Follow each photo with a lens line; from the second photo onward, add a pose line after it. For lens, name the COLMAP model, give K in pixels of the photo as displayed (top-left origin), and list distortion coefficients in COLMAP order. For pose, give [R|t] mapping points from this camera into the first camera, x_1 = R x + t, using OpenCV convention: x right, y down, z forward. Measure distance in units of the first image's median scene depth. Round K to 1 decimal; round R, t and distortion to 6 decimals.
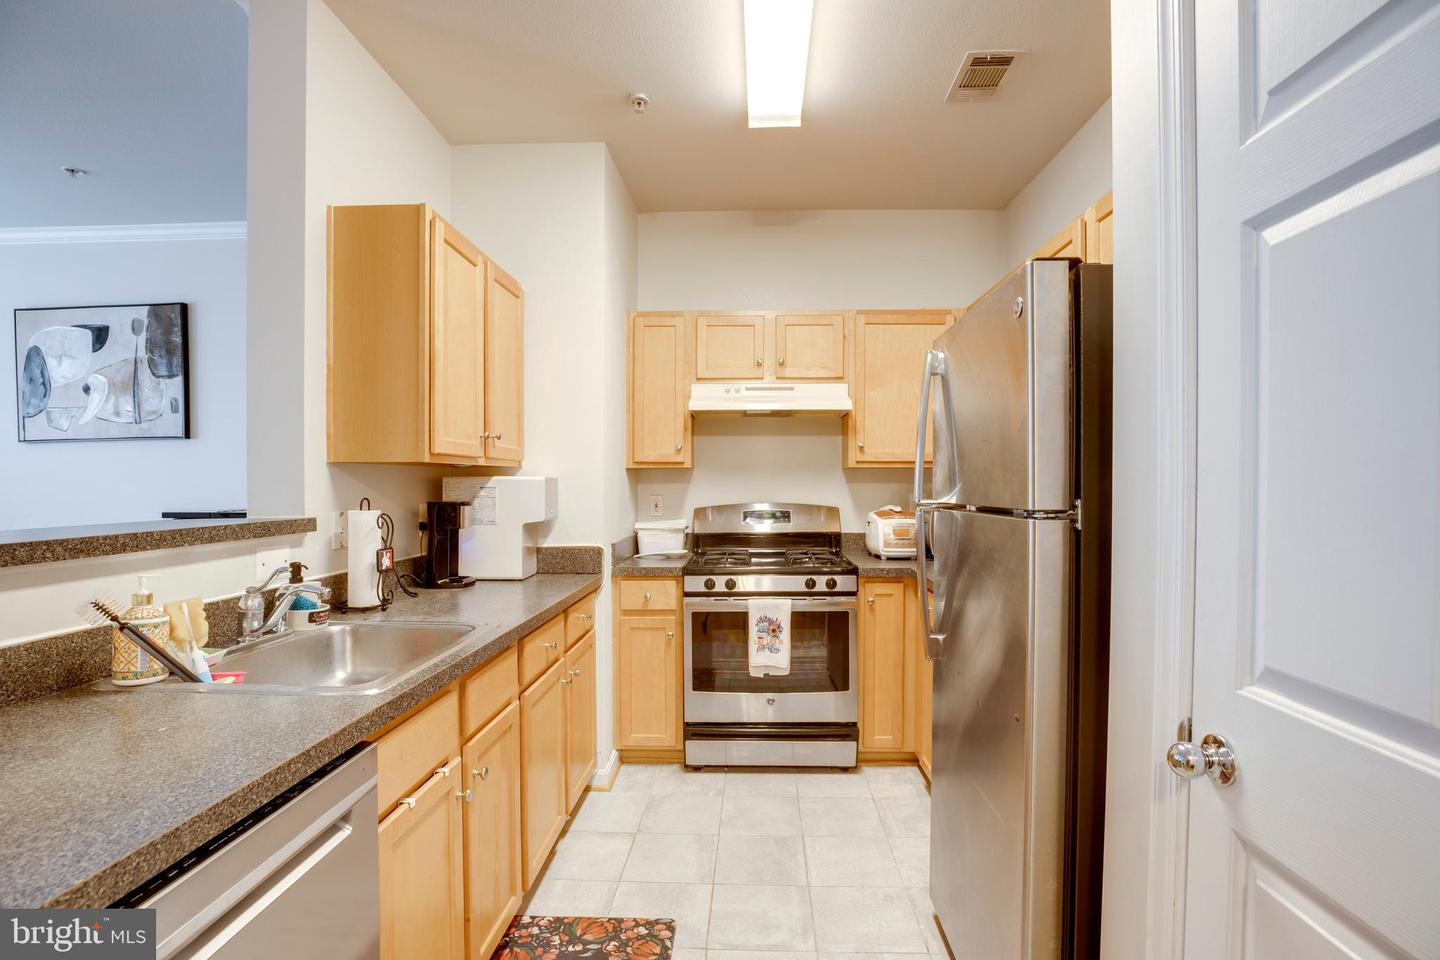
lens RADIAL K [[671.7, 0, 720.0], [0, 671.7, 480.0], [0, 0, 1]] dist [-0.044494, 0.012548]
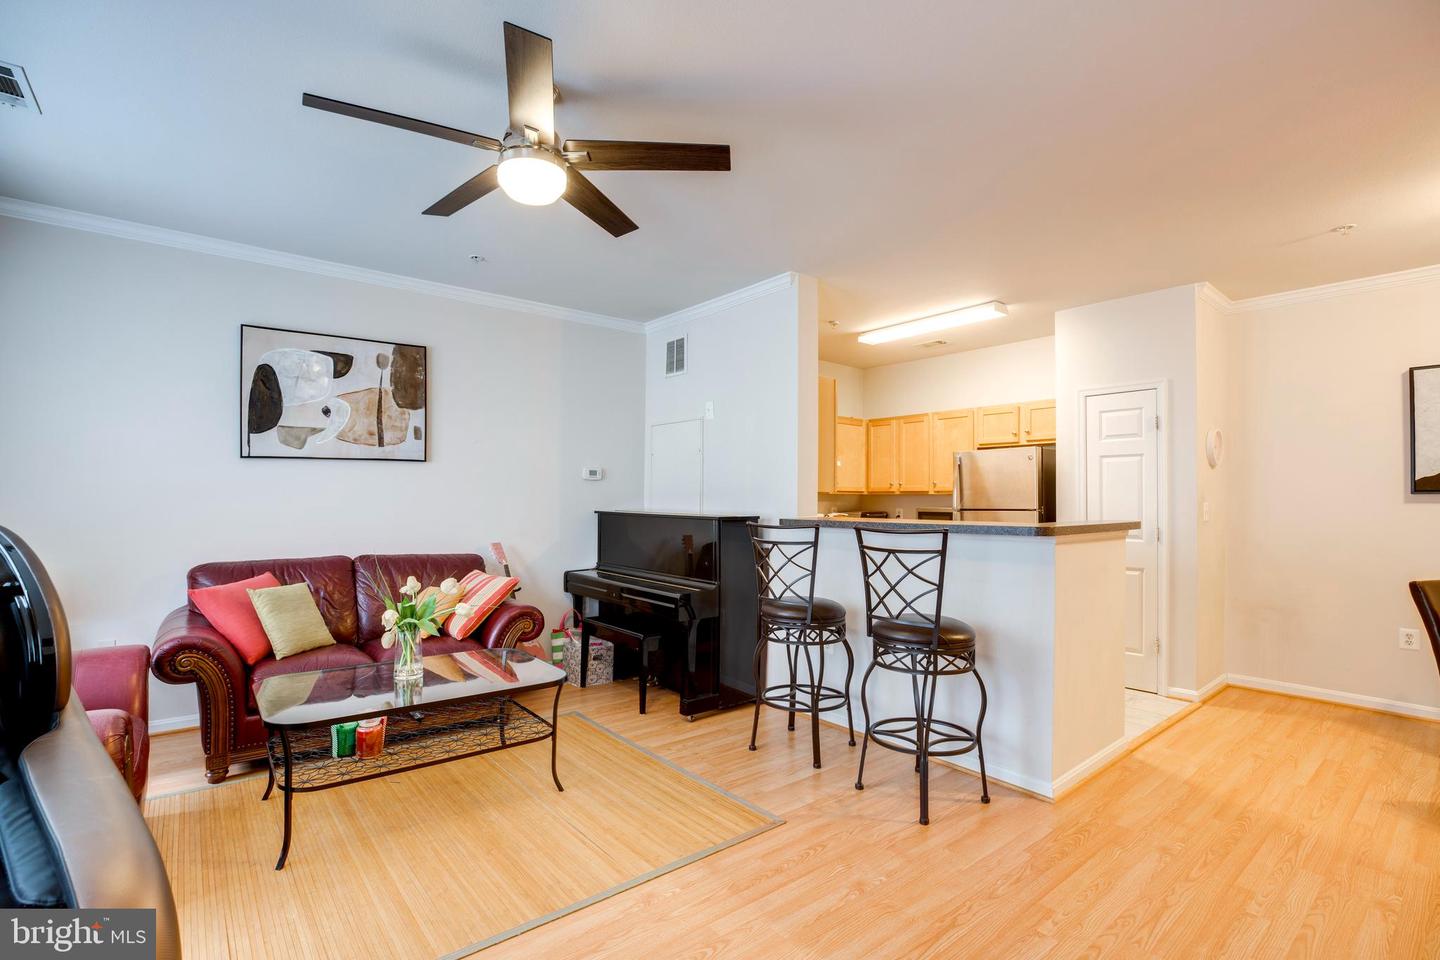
lens RADIAL K [[671.7, 0, 720.0], [0, 671.7, 480.0], [0, 0, 1]] dist [-0.044494, 0.012548]
pose [[0.745775, 0.025140, 0.665724, -1.601560], [-0.008421, 0.999564, -0.028314, -0.001602], [-0.666145, 0.015510, 0.745661, -0.322795]]
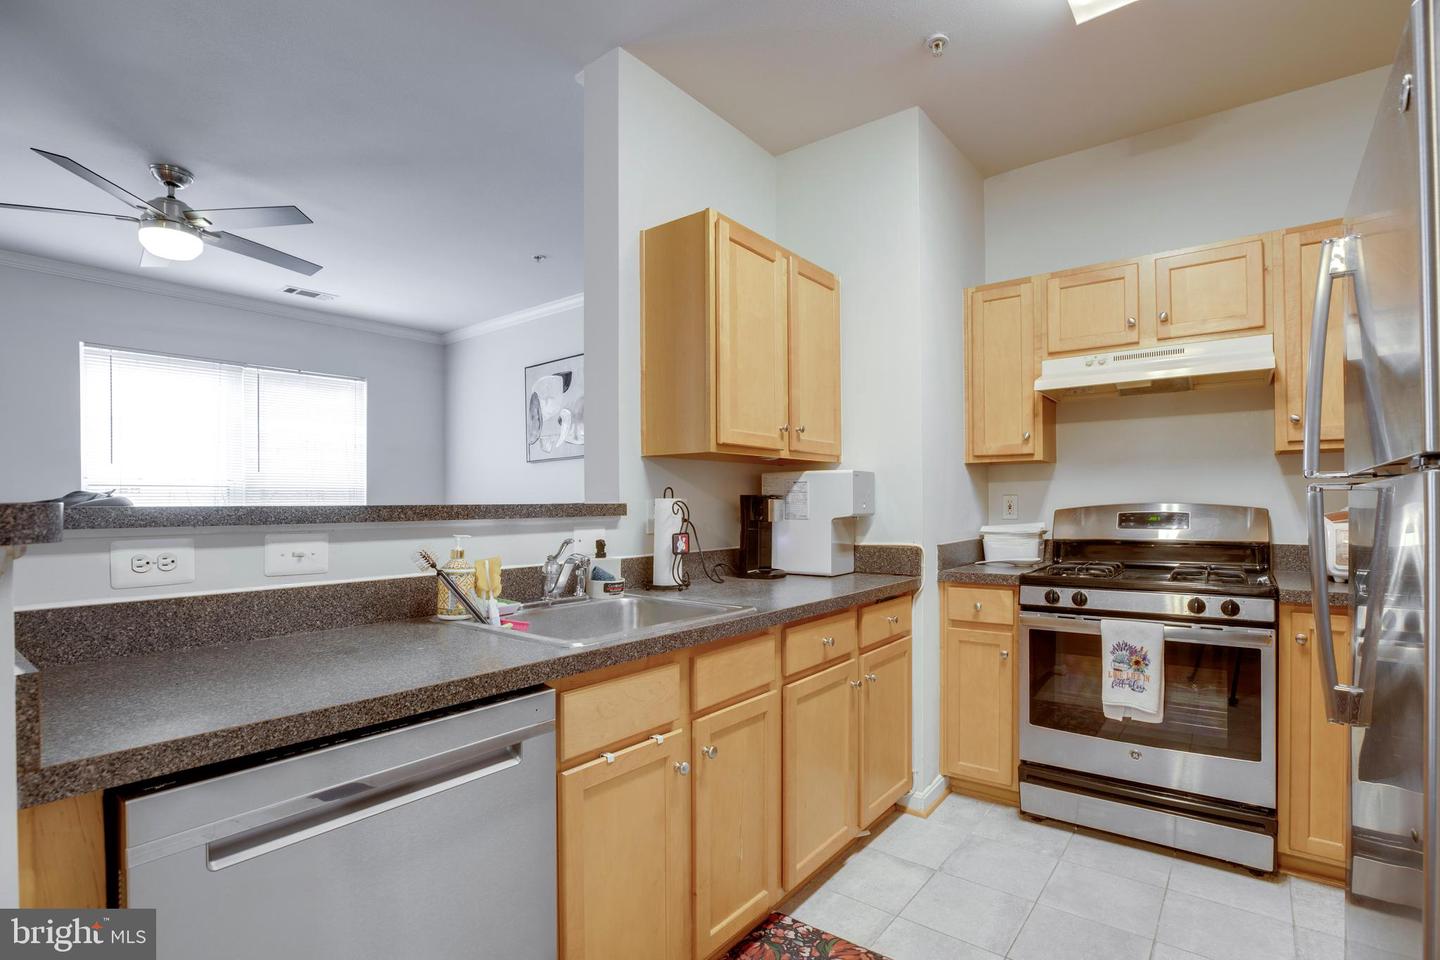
lens RADIAL K [[673.4, 0, 730.4], [0, 673.4, 494.9], [0, 0, 1]] dist [-0.045108, 0.012333]
pose [[0.815963, -0.009956, -0.578018, 0.137476], [0.005134, 0.999937, -0.009976, 0.036559], [0.578081, 0.005173, 0.815963, 0.106872]]
